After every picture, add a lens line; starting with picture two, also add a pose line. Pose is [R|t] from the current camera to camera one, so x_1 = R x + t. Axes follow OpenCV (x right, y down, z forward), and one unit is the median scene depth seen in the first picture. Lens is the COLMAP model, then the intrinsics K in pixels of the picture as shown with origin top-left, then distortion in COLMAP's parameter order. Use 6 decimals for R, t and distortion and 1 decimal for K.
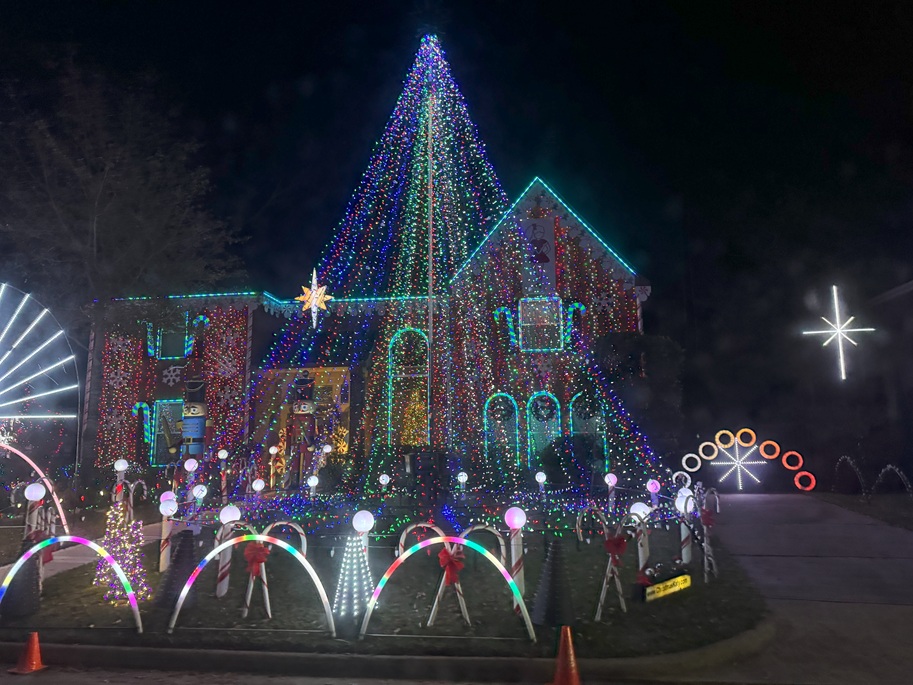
lens RADIAL K [[638.7, 0, 456.5], [0, 638.7, 342.5], [0, 0, 1]] dist [0.113801, -0.184389]
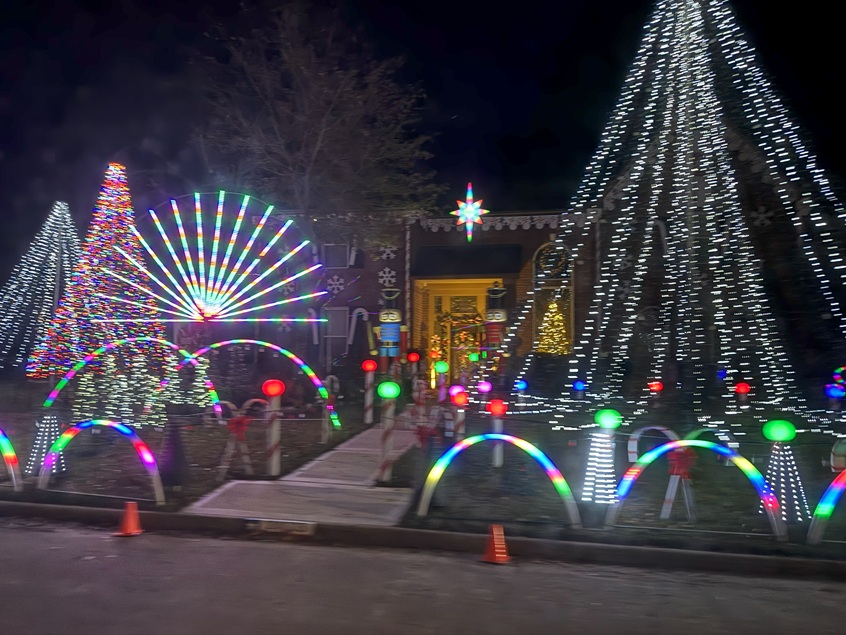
lens RADIAL K [[591.8, 0, 423.0], [0, 591.8, 317.5], [0, 0, 1]] dist [0.113801, -0.184389]
pose [[0.996943, 0.016949, -0.076270, -0.236471], [-0.009255, 0.994932, 0.100122, 0.005673], [0.077580, -0.099110, 0.992048, 0.015373]]
